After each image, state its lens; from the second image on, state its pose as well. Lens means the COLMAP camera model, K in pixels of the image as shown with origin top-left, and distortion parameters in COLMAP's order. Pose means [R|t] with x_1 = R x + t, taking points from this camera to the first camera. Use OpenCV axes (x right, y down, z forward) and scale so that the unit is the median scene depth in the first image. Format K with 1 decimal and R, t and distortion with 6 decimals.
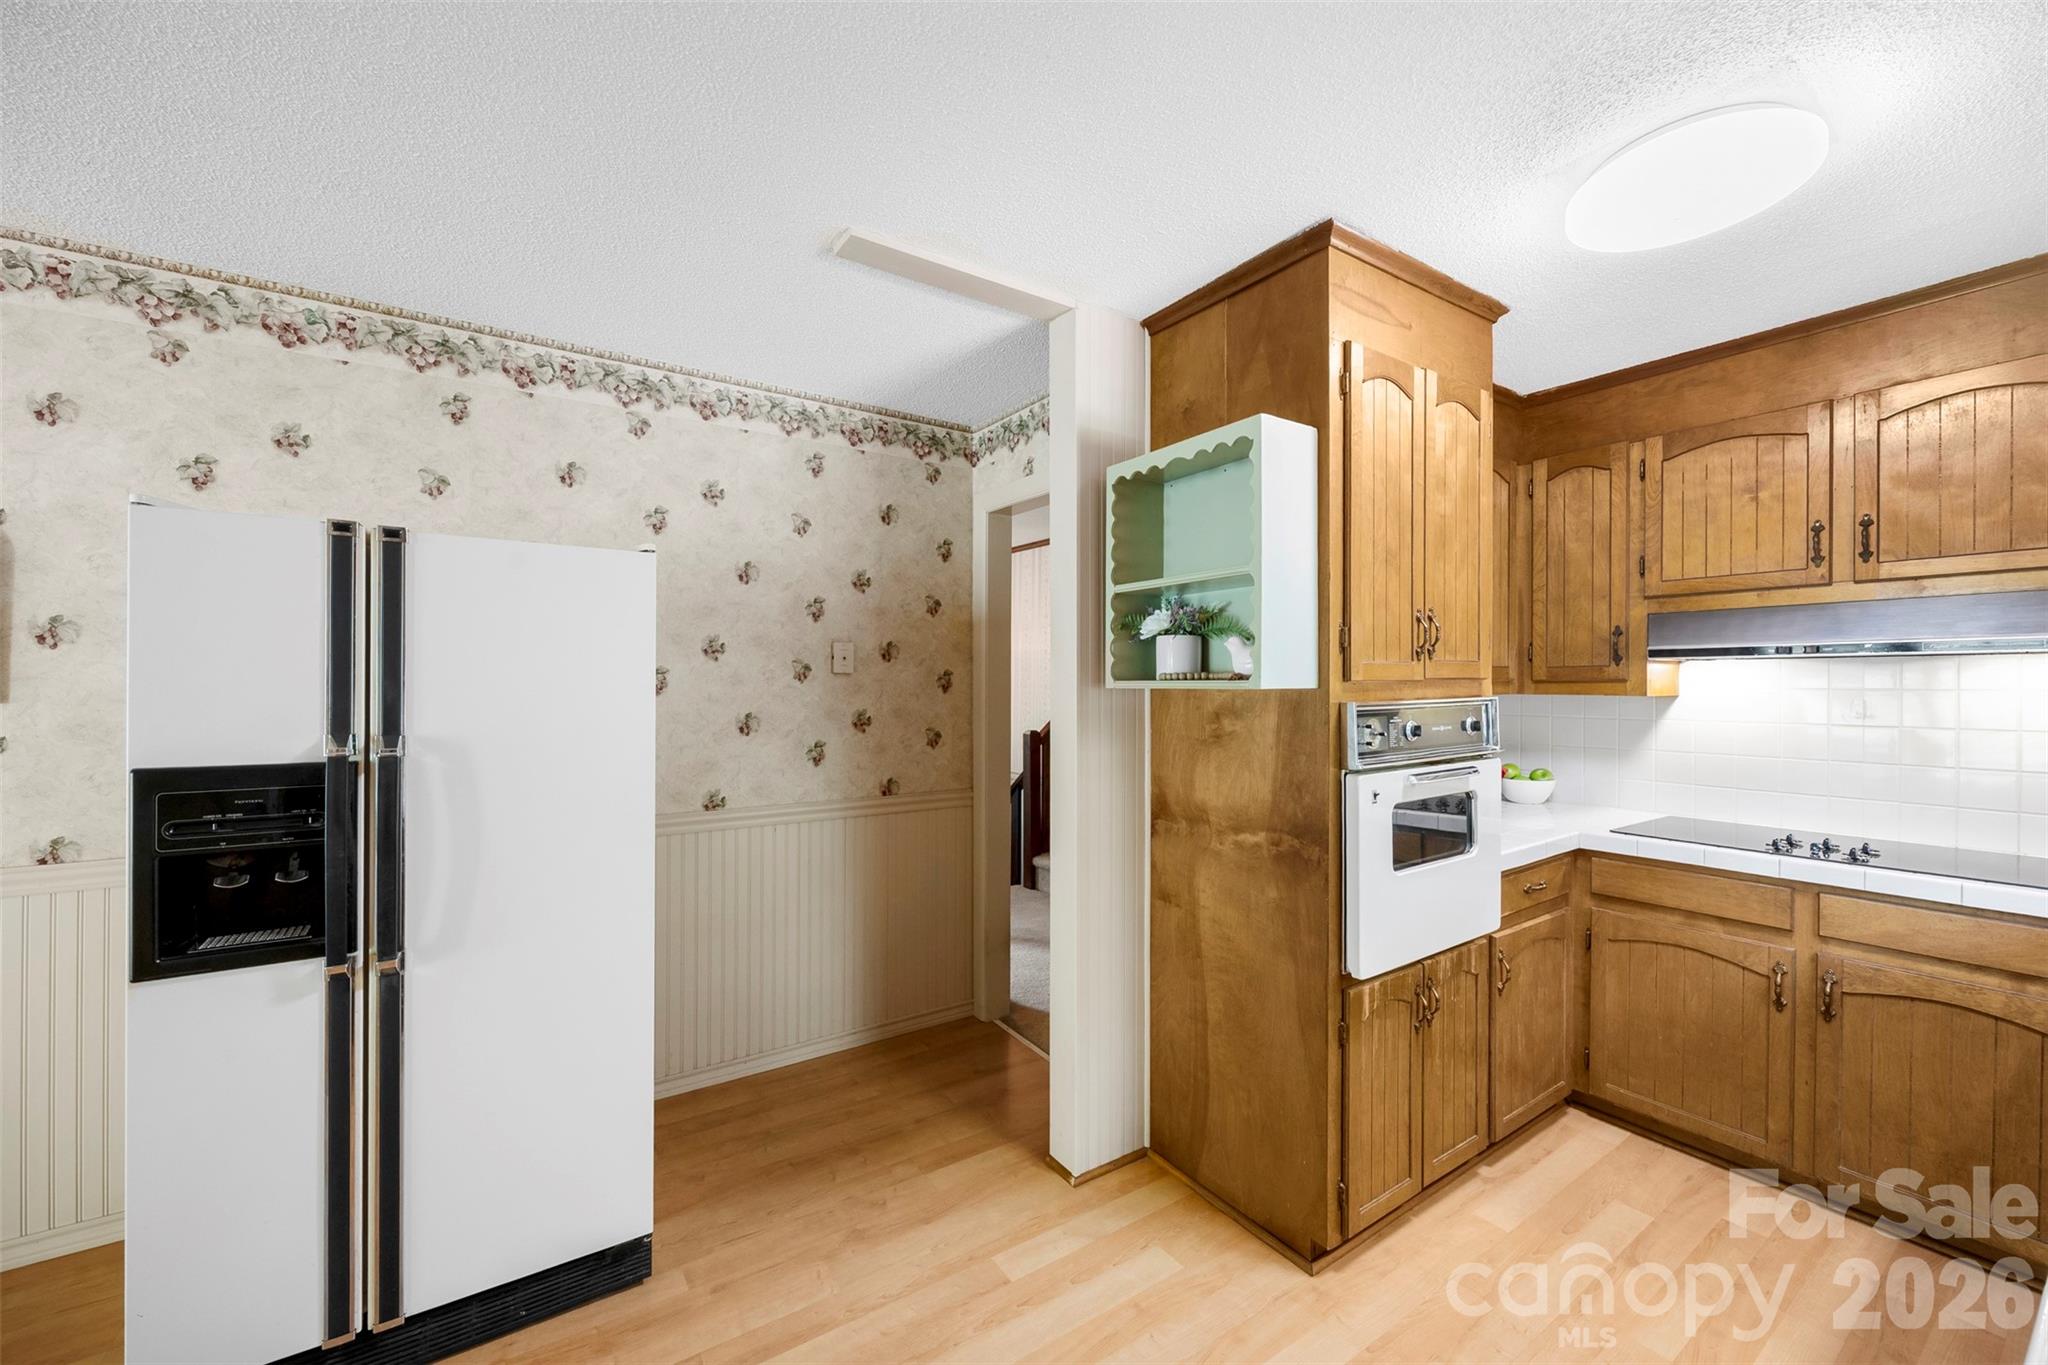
lens RADIAL K [[793.0, 0, 1024.6], [0, 793.0, 683.0], [0, 0, 1]] dist [-0.003826, 0.000693]
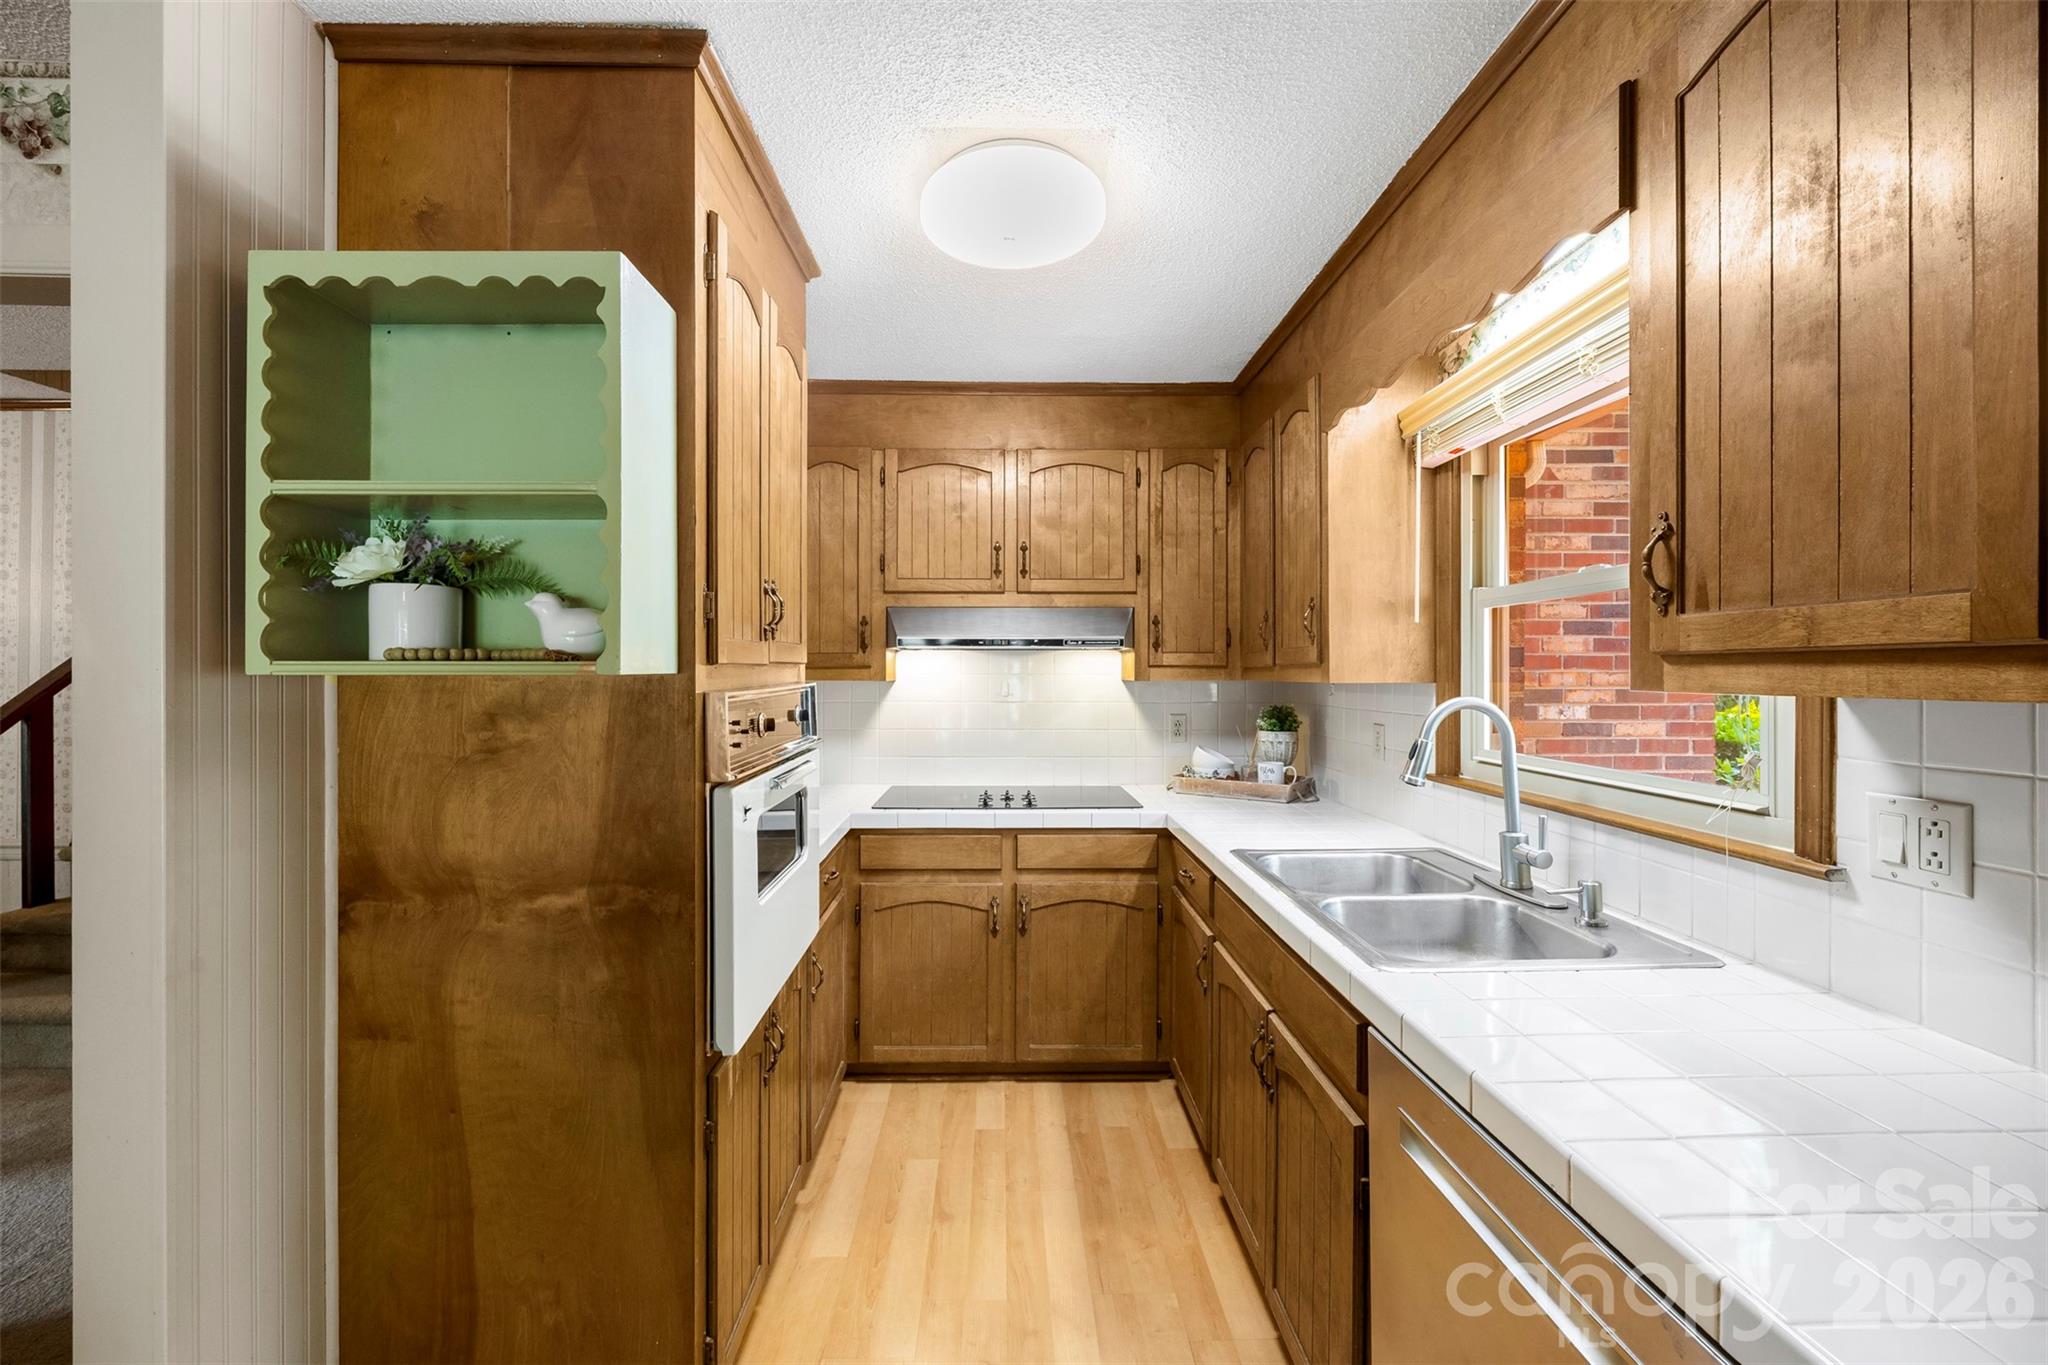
lens RADIAL K [[793.0, 0, 1018.8], [0, 793.0, 671.6], [0, 0, 1]] dist [-0.003826, 0.000693]
pose [[0.546533, 0.000416, 0.837438, -0.054108], [-0.002528, 0.999996, 0.001154, 0.002522], [-0.837434, -0.002748, 0.546532, 0.295021]]
